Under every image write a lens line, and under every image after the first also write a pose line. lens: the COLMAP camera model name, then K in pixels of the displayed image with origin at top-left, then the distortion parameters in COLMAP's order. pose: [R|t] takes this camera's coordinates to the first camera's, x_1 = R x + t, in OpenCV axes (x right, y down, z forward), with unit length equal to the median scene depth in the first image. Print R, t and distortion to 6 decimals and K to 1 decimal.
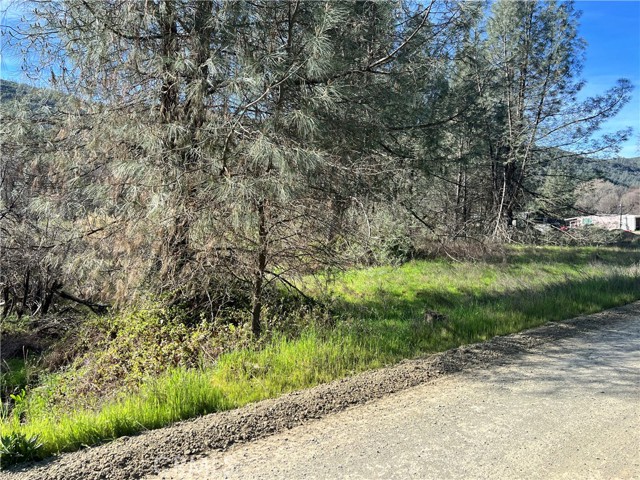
lens RADIAL K [[486.6, 0, 320.0], [0, 486.6, 240.0], [0, 0, 1]] dist [0.063314, -0.069311]
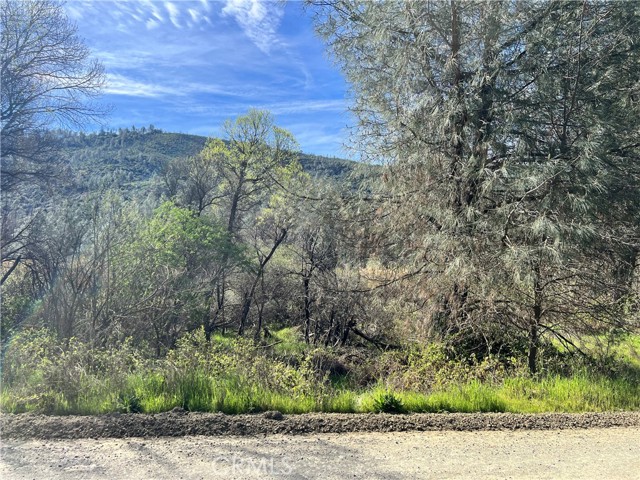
lens RADIAL K [[486.6, 0, 320.0], [0, 486.6, 240.0], [0, 0, 1]] dist [0.063314, -0.069311]
pose [[0.862980, -0.003327, -0.505227, 0.042046], [-0.049548, 0.994601, -0.091184, 0.004859], [0.502803, 0.103723, 0.858156, -0.452875]]
